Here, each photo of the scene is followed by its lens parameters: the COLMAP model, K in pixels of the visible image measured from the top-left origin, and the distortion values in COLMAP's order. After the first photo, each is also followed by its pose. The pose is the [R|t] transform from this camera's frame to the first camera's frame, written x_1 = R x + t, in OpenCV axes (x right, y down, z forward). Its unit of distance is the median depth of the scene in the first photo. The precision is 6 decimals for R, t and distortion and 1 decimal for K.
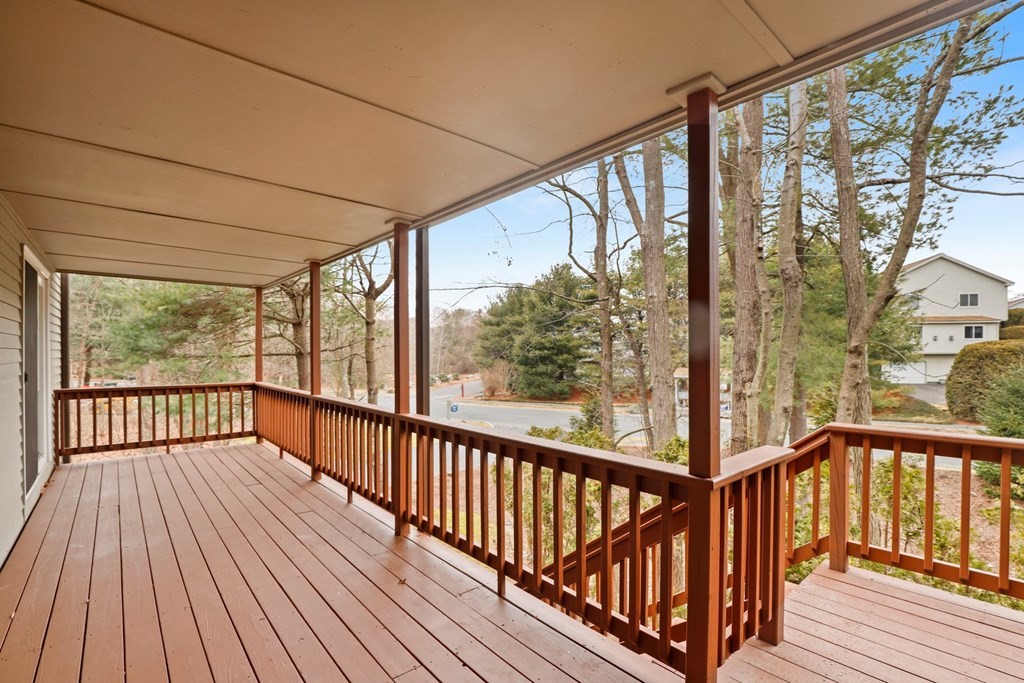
lens RADIAL K [[472.5, 0, 521.1], [0, 472.5, 351.7], [0, 0, 1]] dist [-0.035870, 0.007398]
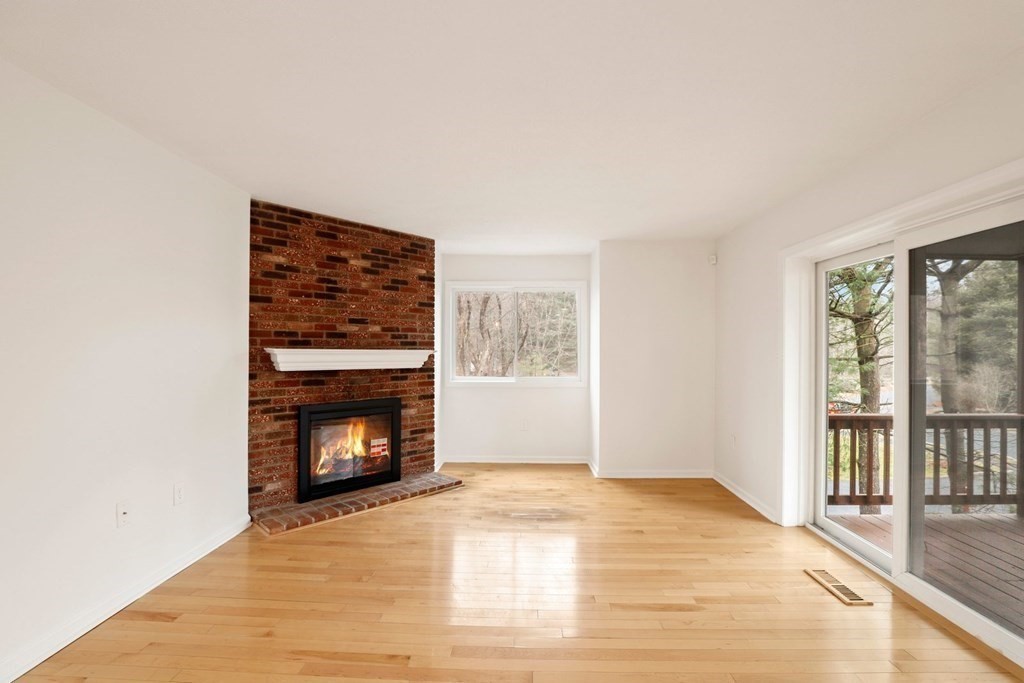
lens RADIAL K [[472.5, 0, 515.7], [0, 472.5, 343.5], [0, 0, 1]] dist [-0.035870, 0.007398]
pose [[0.736636, -0.000469, -0.676290, -0.643146], [-0.006451, 0.999949, -0.007720, -0.017833], [0.676259, 0.010049, 0.736595, 0.132637]]
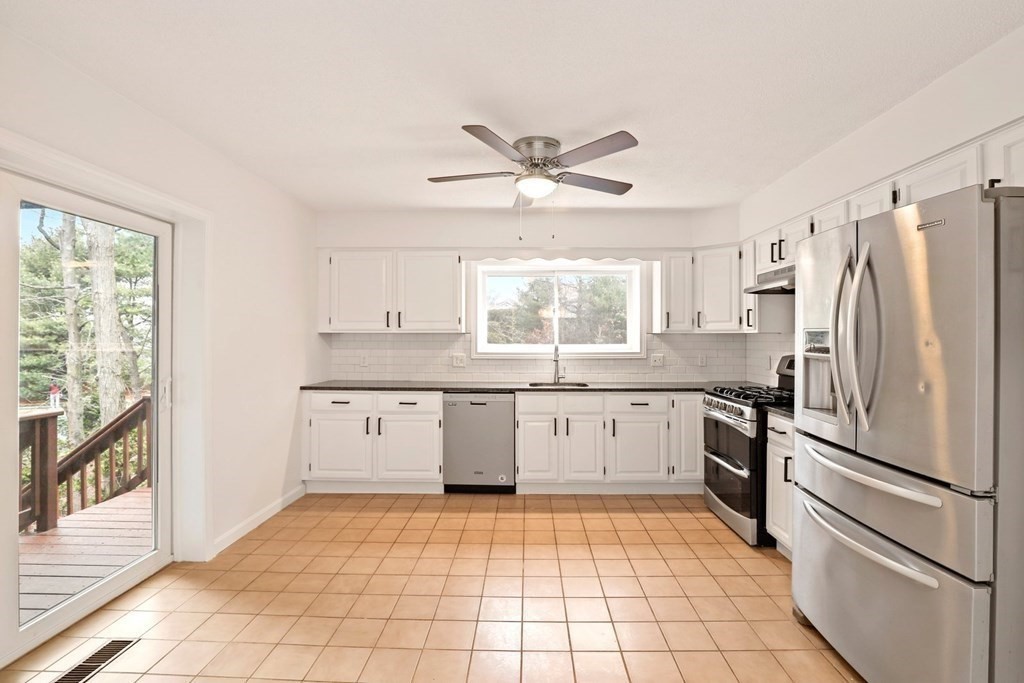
lens RADIAL K [[472.5, 0, 516.5], [0, 472.5, 333.8], [0, 0, 1]] dist [-0.035870, 0.007398]
pose [[0.672718, 0.008187, 0.739853, 0.143994], [-0.002639, 0.999959, -0.008666, -0.017090], [-0.739894, 0.003877, 0.672712, -0.409489]]
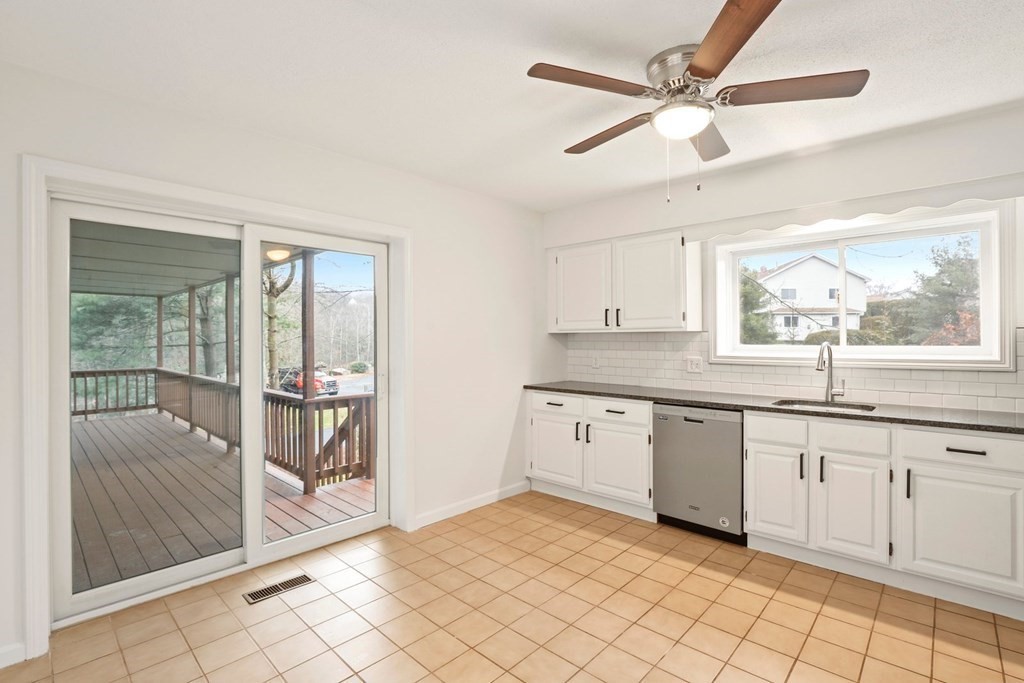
lens RADIAL K [[472.5, 0, 521.4], [0, 472.5, 337.9], [0, 0, 1]] dist [-0.035870, 0.007398]
pose [[0.994246, -0.002600, 0.107094, 0.319792], [0.002561, 0.999997, 0.000501, -0.017266], [-0.107095, -0.000224, 0.994249, -0.420159]]
